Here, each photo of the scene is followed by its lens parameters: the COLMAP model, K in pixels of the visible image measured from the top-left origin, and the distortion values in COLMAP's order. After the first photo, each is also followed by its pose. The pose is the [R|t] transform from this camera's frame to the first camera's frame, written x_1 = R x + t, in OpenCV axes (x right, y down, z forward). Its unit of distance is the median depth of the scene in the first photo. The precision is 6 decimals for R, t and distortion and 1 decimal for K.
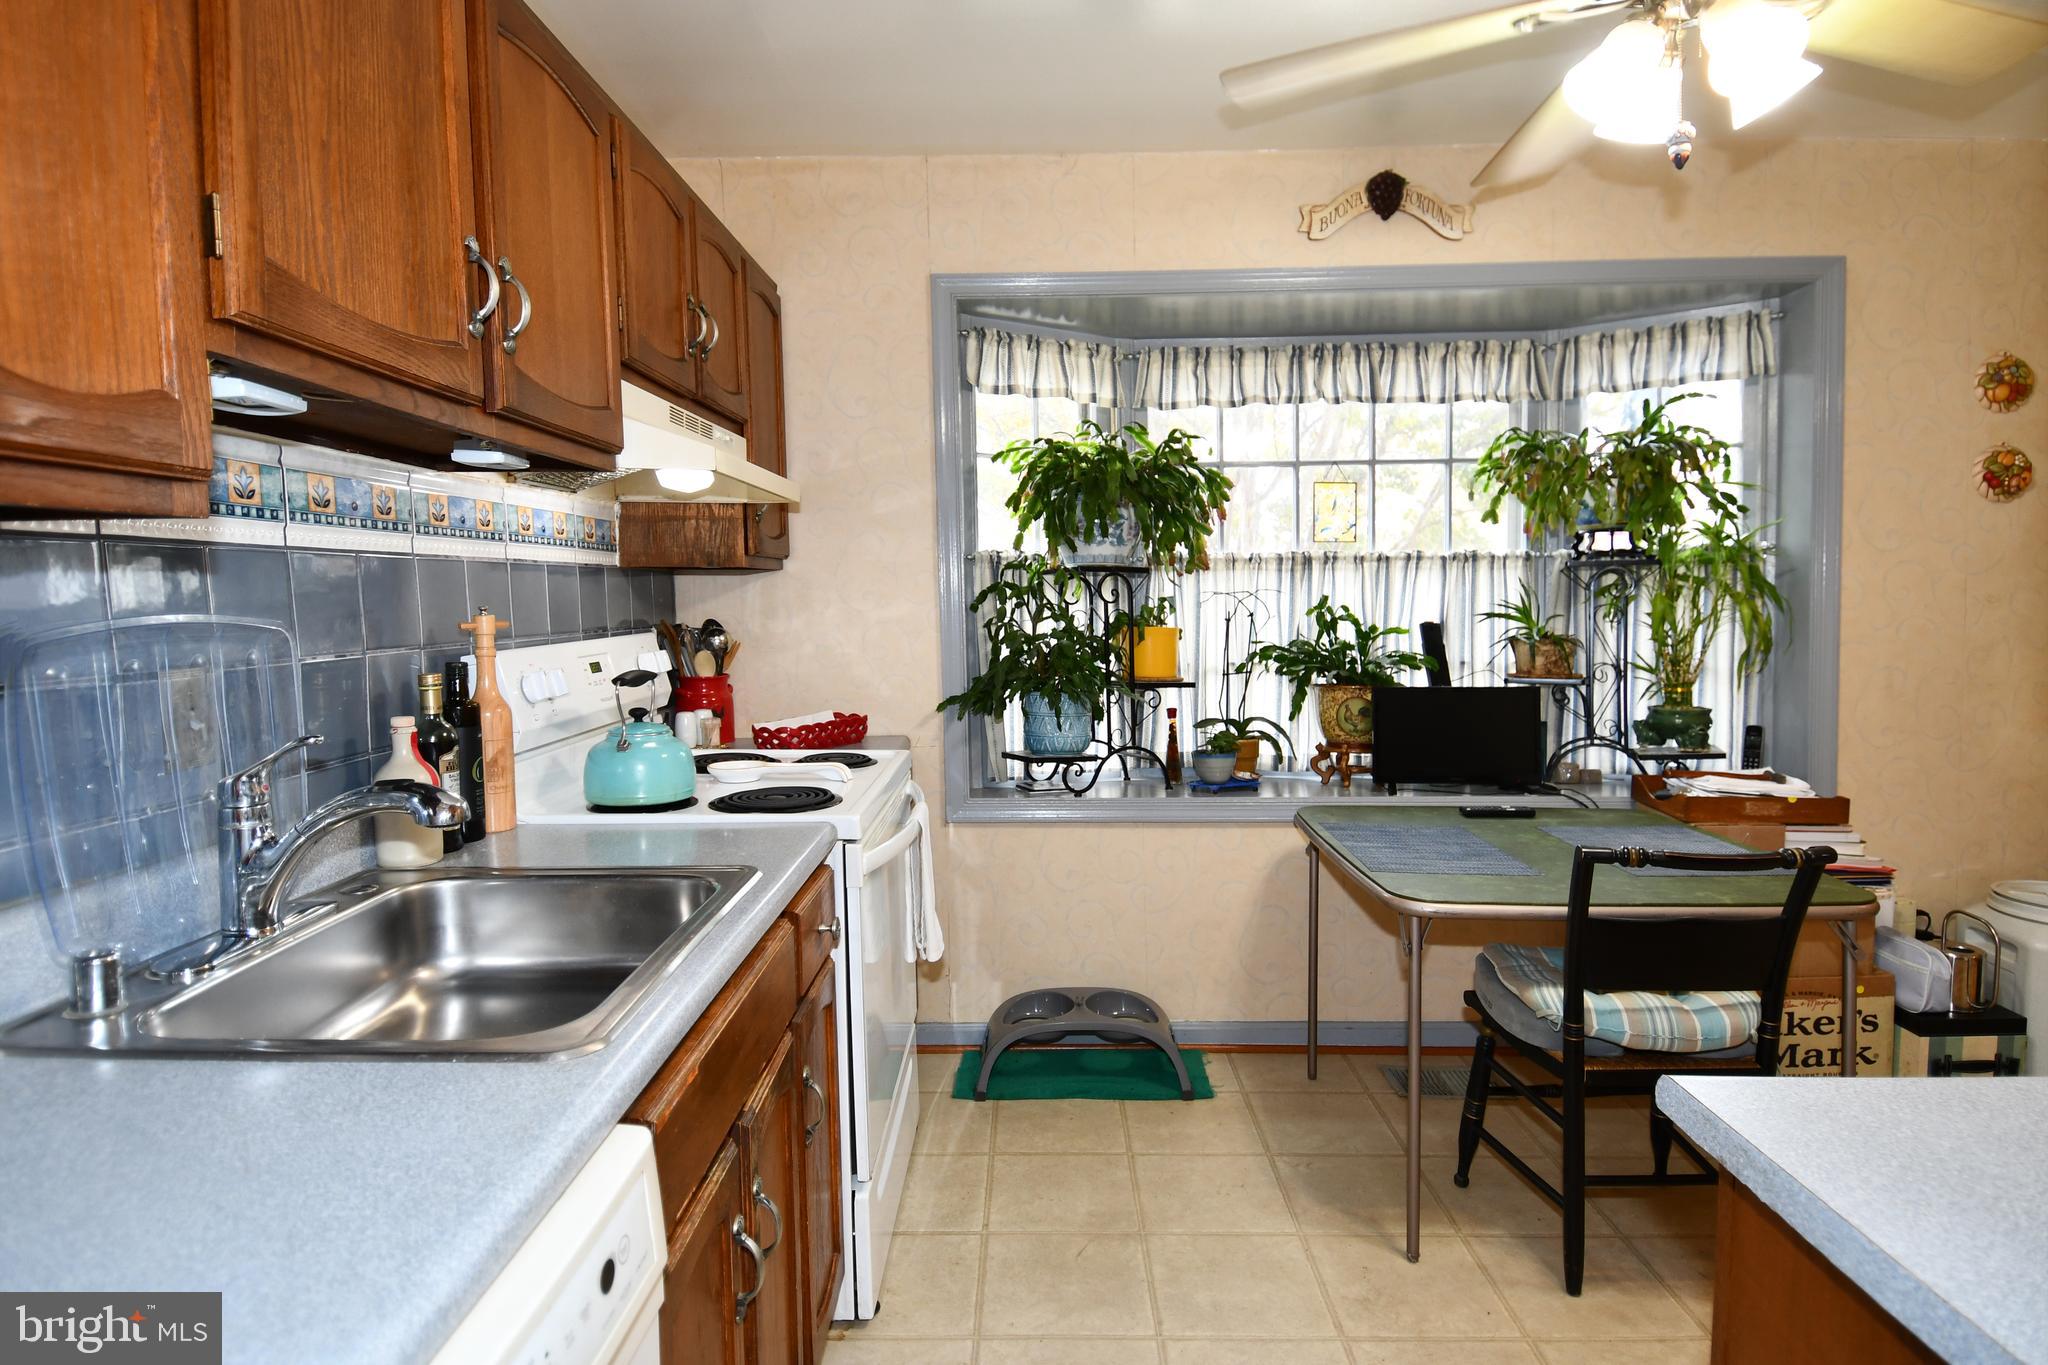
lens RADIAL K [[1090.9, 0, 970.4], [0, 1090.9, 655.6], [0, 0, 1]] dist [0.033855, -0.037510]
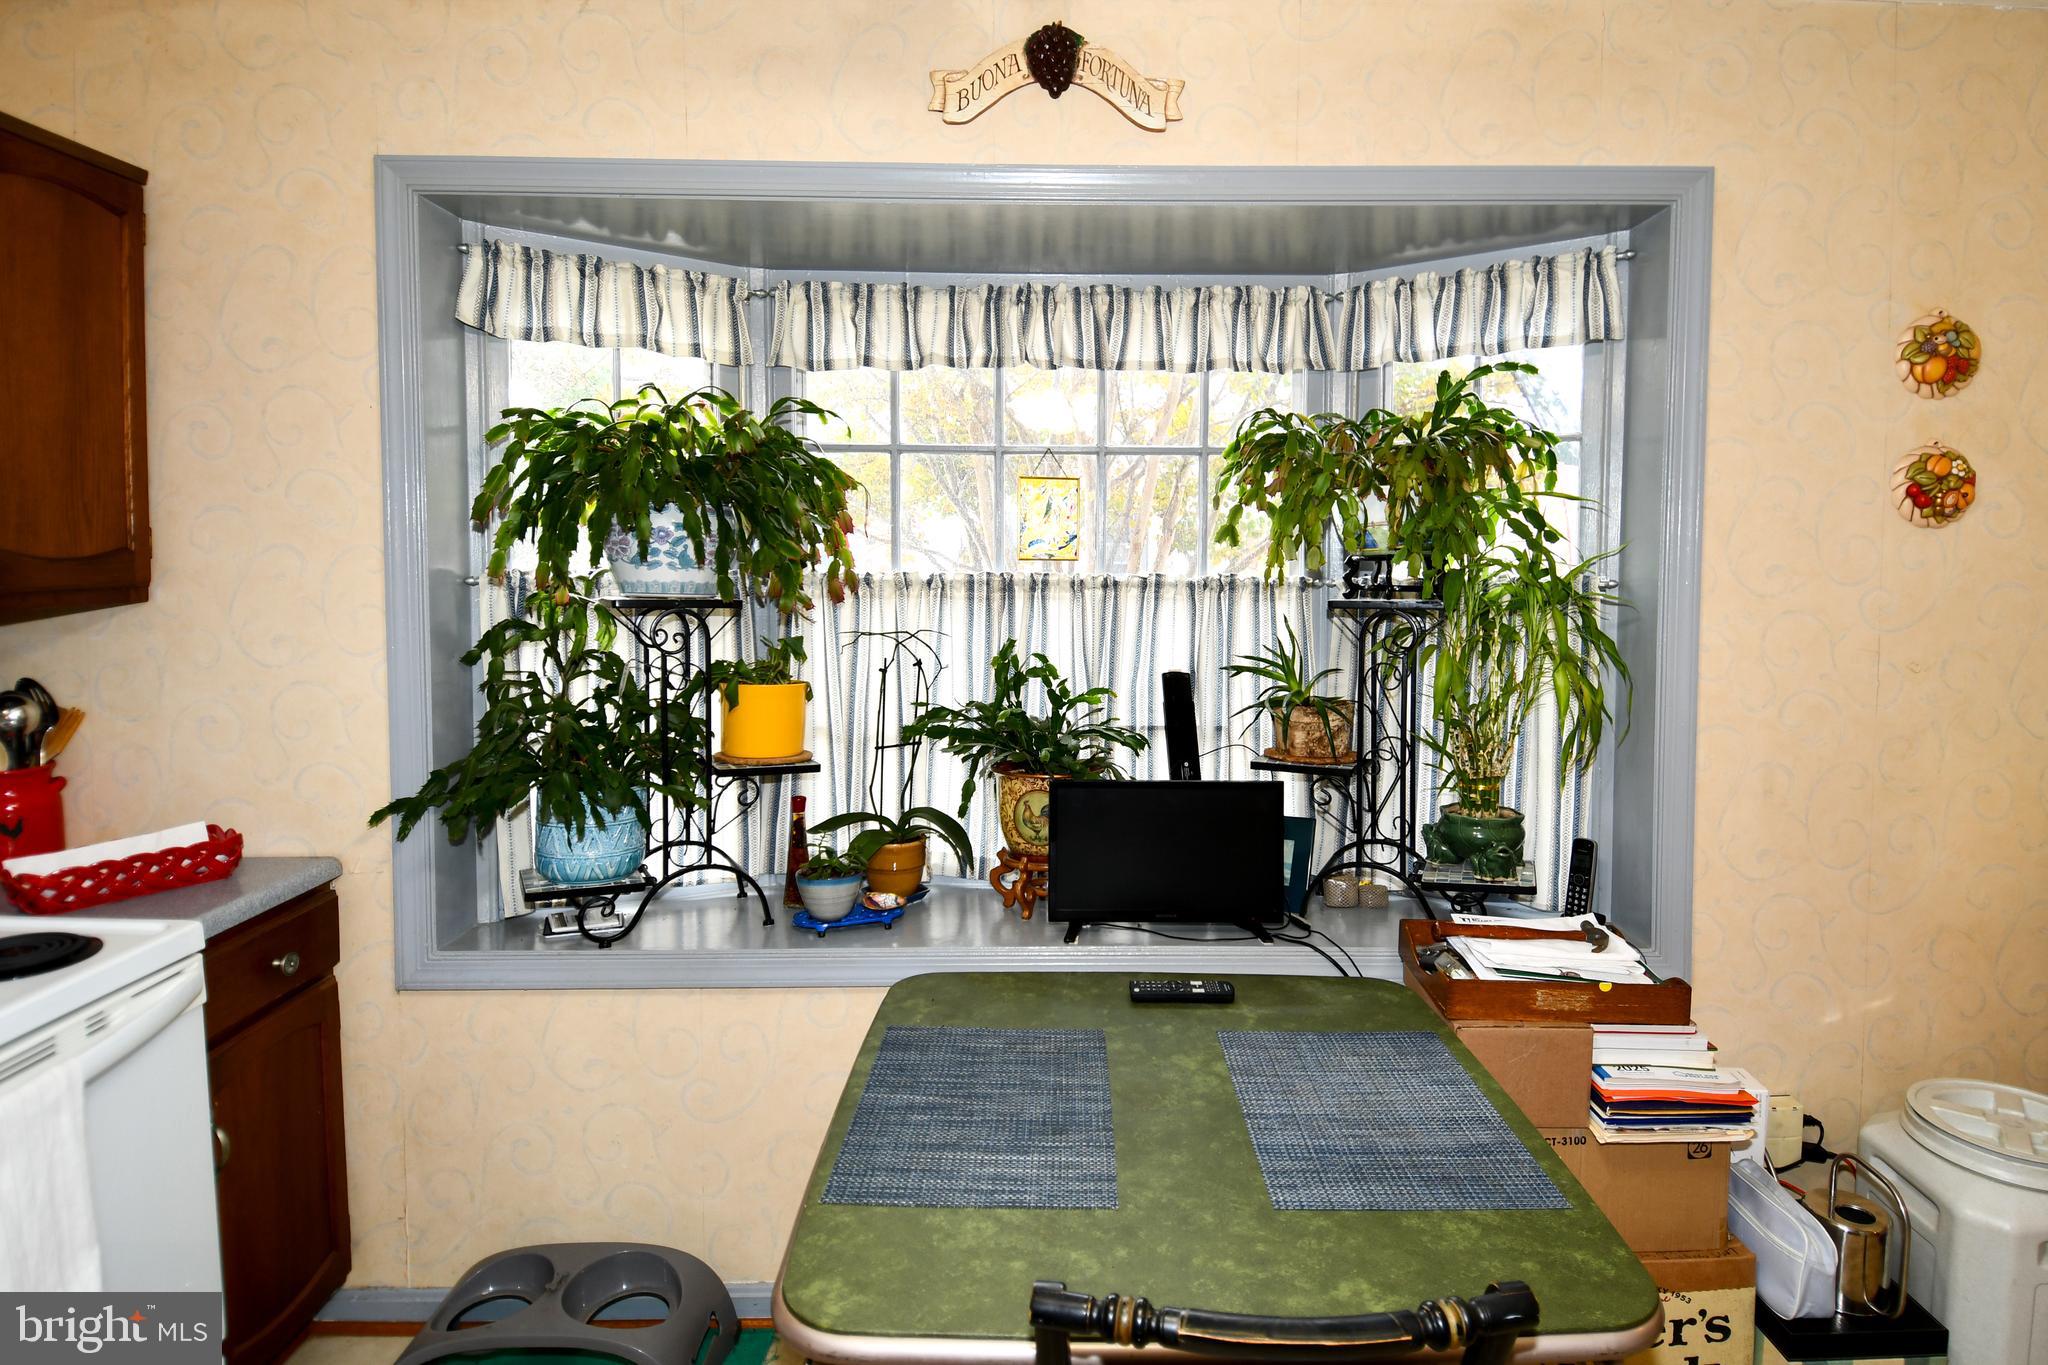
lens RADIAL K [[1090.9, 0, 1039.2], [0, 1090.9, 614.5], [0, 0, 1]] dist [0.033855, -0.037510]
pose [[0.998489, 0.009633, 0.054095, 0.320454], [-0.009607, 0.999954, -0.000756, -0.074709], [-0.054100, 0.000235, 0.998535, 0.313289]]
